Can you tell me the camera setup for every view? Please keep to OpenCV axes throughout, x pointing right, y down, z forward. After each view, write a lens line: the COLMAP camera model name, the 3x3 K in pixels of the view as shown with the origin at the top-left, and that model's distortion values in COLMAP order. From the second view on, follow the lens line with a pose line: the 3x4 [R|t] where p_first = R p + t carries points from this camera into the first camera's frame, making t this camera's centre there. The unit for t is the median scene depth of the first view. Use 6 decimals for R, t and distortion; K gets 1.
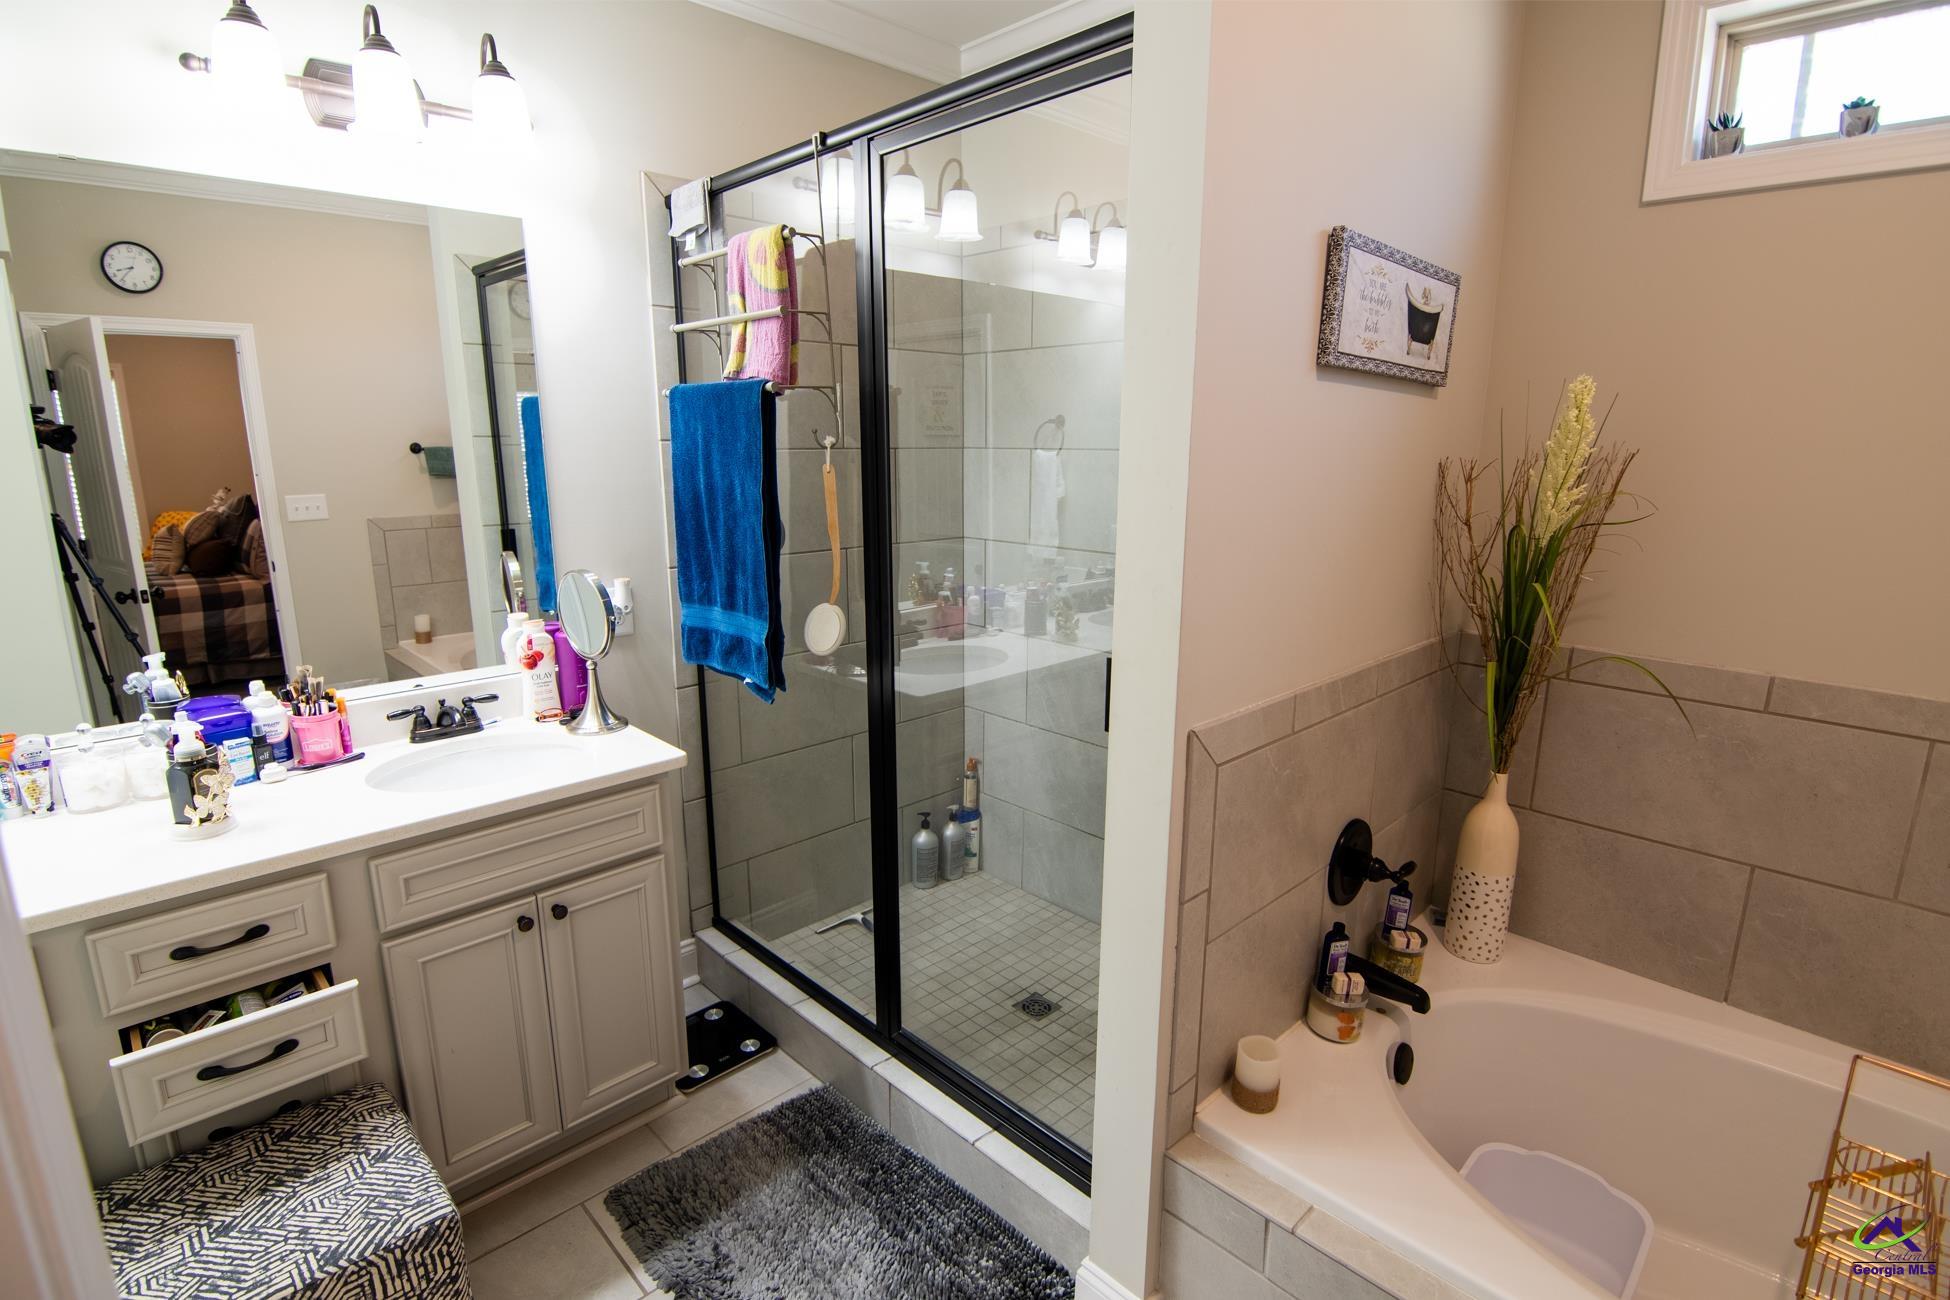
lens RADIAL K [[942.6, 0, 968.9], [0, 942.6, 648.2], [0, 0, 1]] dist [-0.013731, -0.005314]
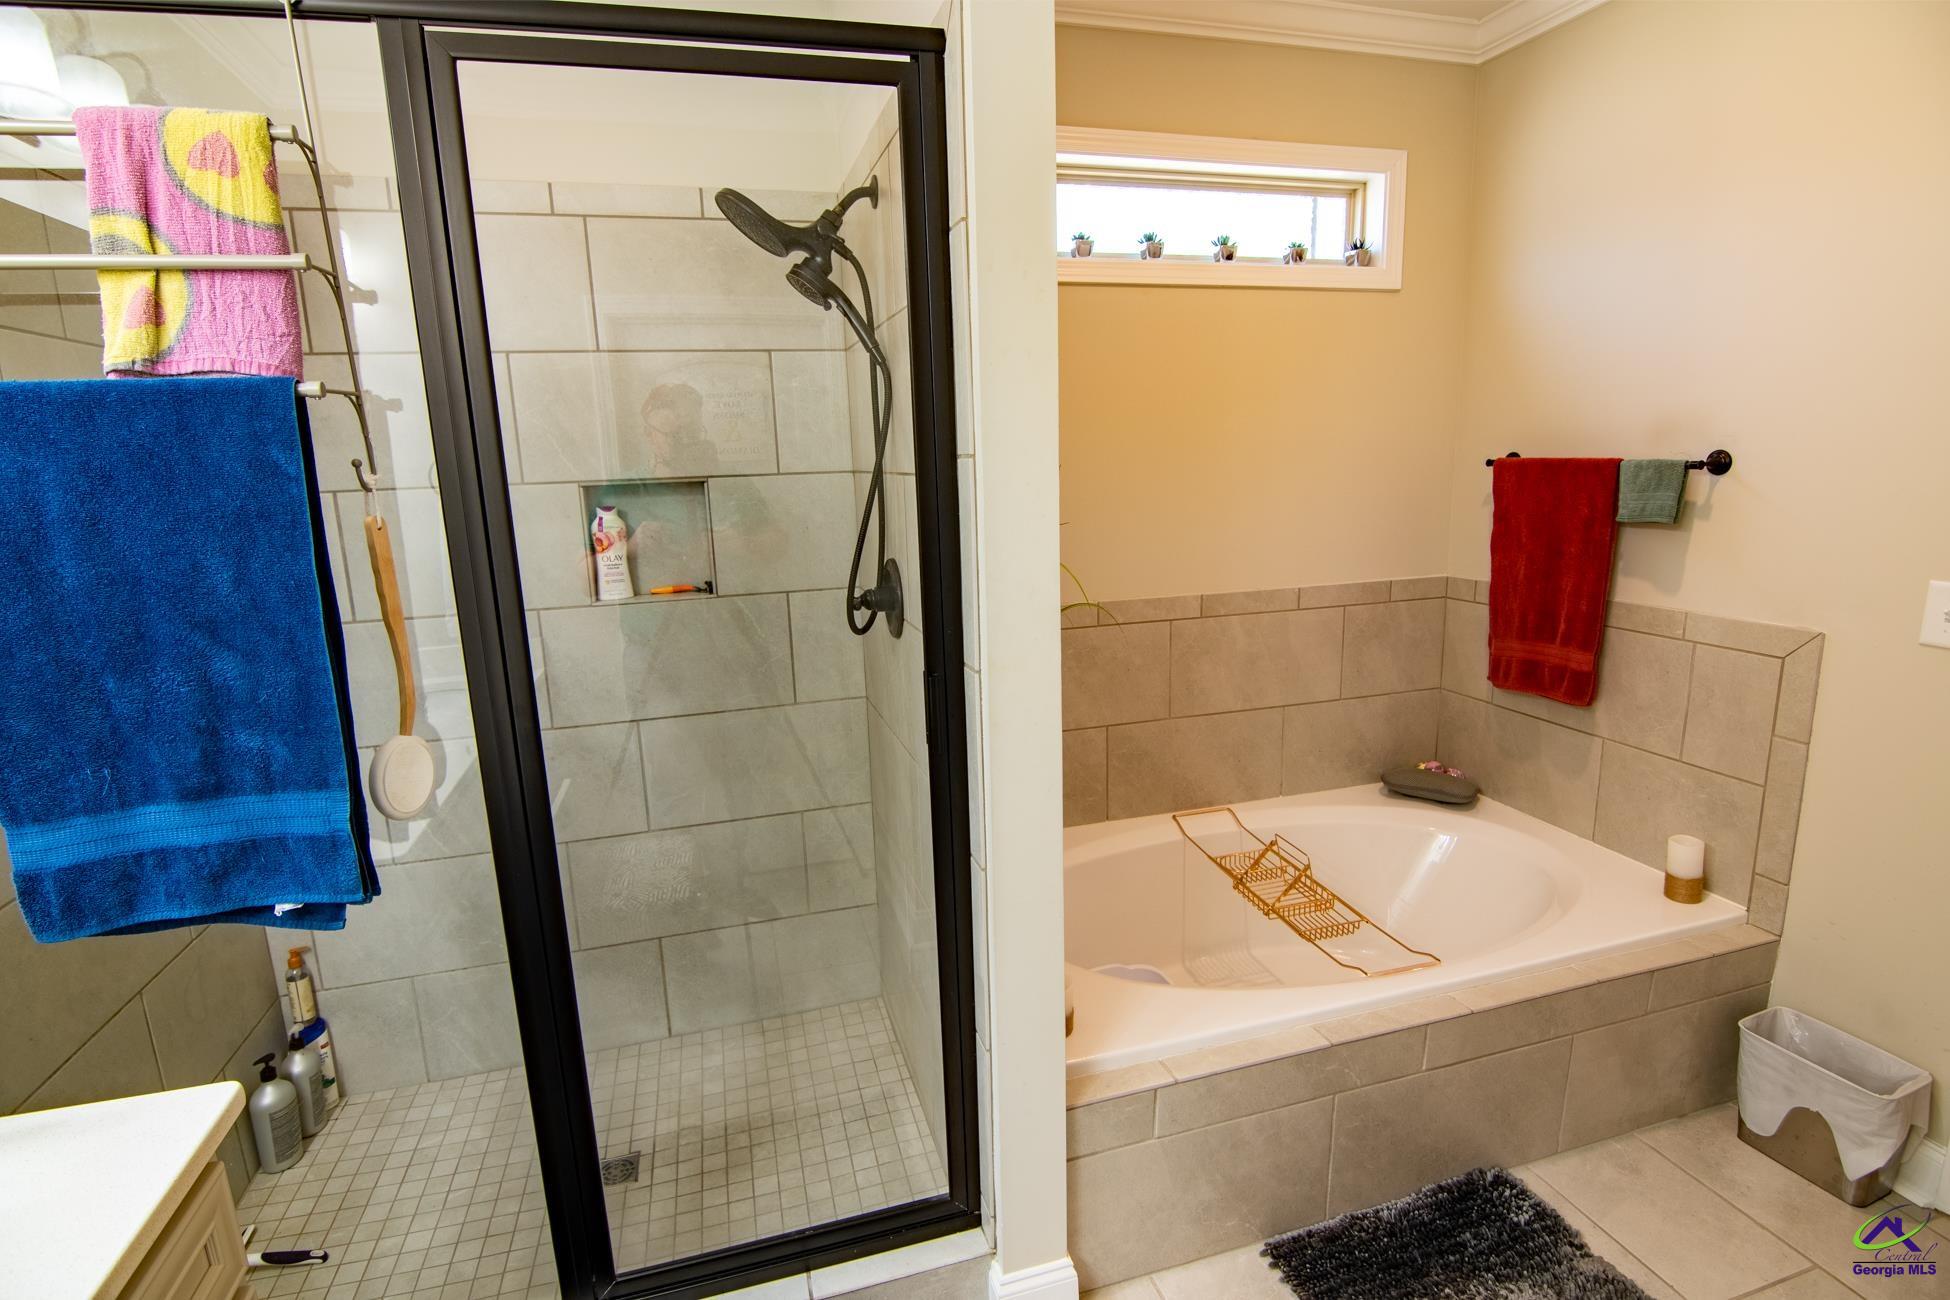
lens RADIAL K [[942.6, 0, 969.3], [0, 942.6, 650.0], [0, 0, 1]] dist [-0.013731, -0.005314]
pose [[0.468745, -0.194989, 0.861544, -0.558011], [0.227869, 0.969014, 0.095335, -0.084699], [-0.853437, 0.151631, 0.498652, 0.391770]]
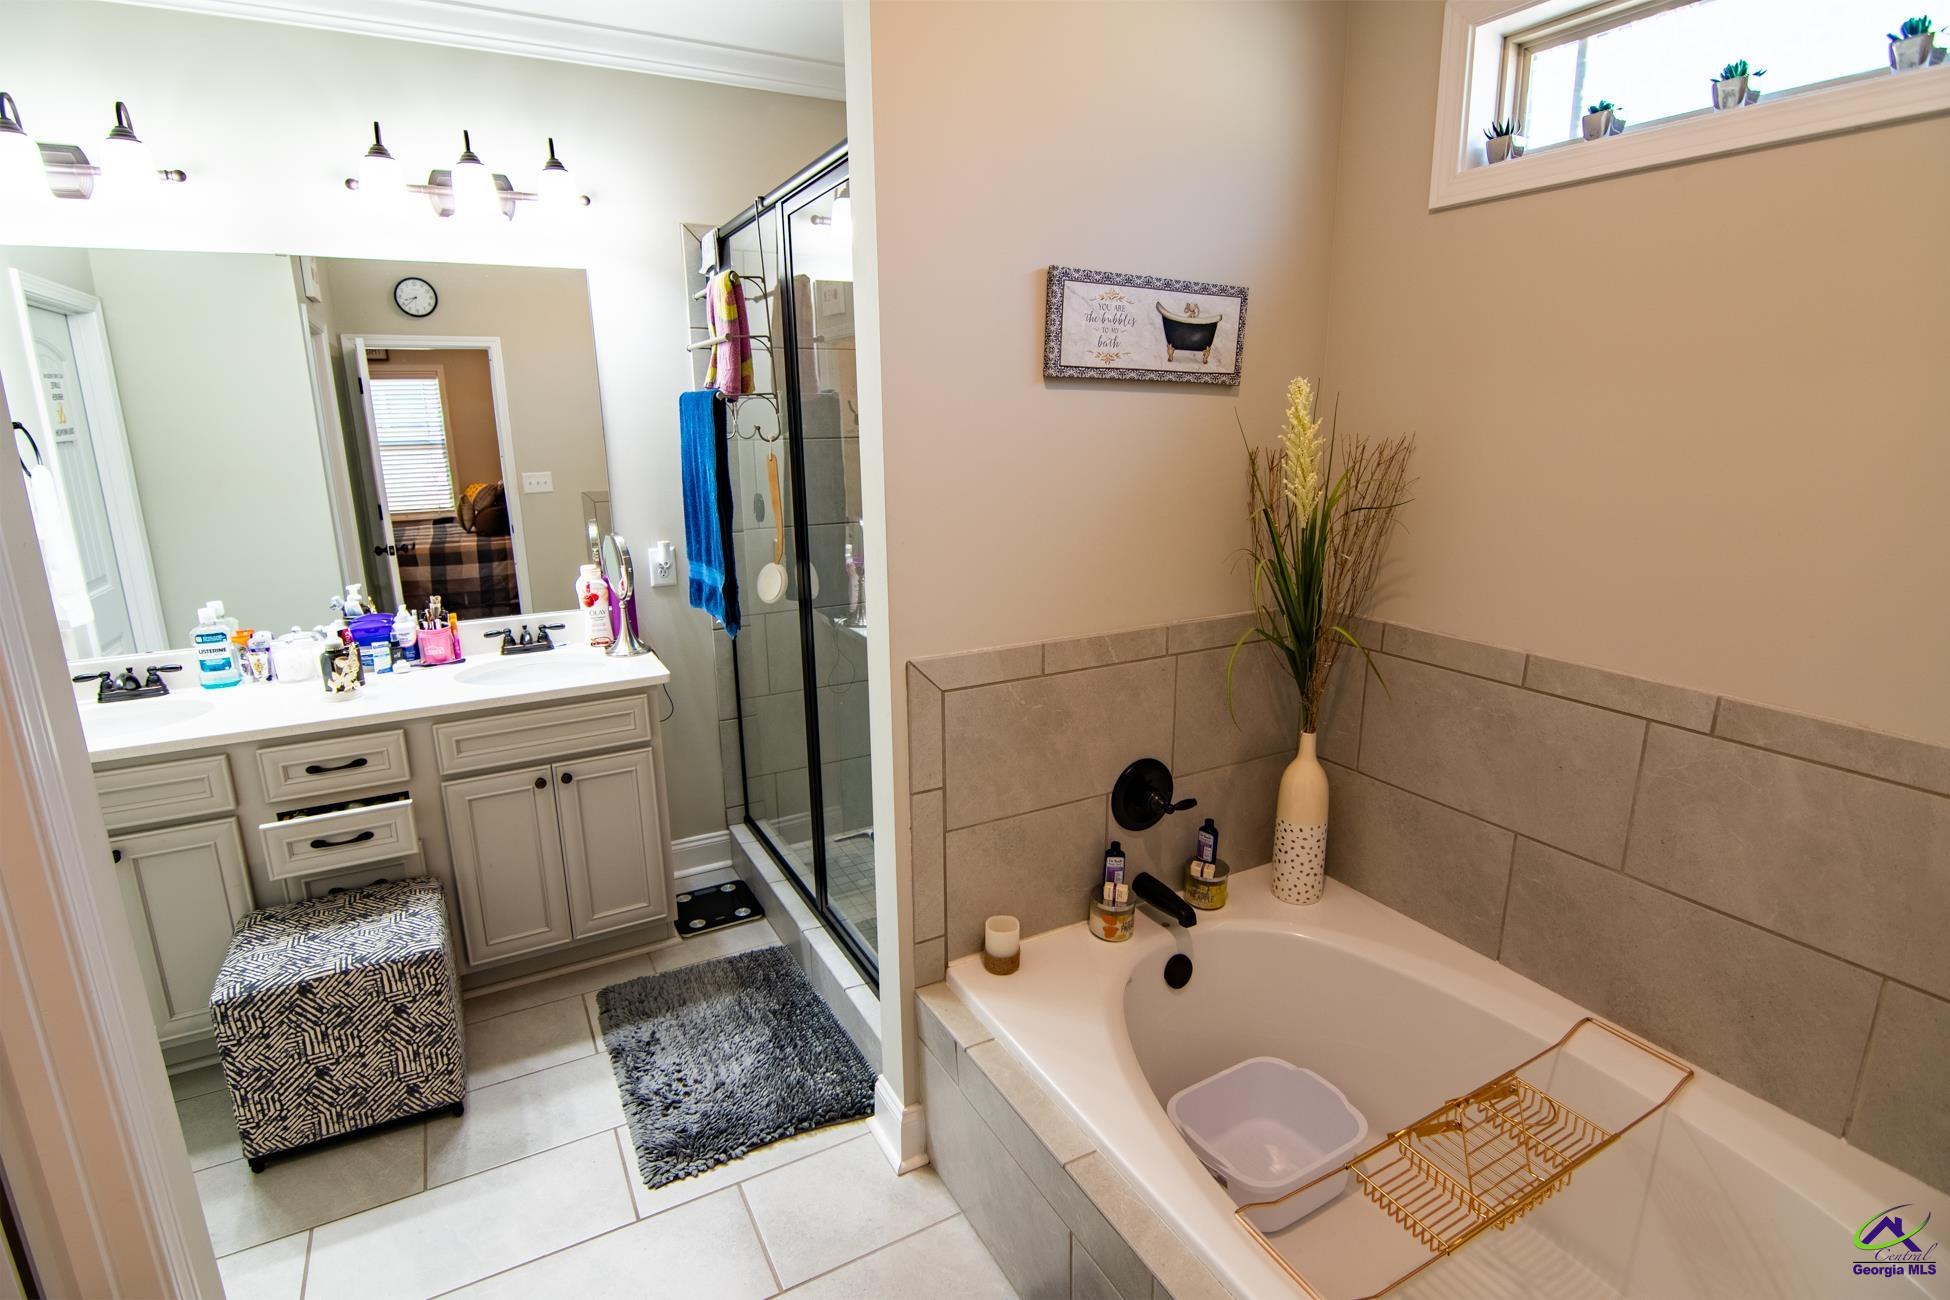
lens RADIAL K [[942.6, 0, 971.2], [0, 942.6, 647.3], [0, 0, 1]] dist [-0.013731, -0.005314]
pose [[0.964673, 0.051735, -0.258320, 0.495478], [-0.045627, 0.998520, 0.029591, 0.018929], [0.259468, -0.016759, 0.965606, -0.186697]]
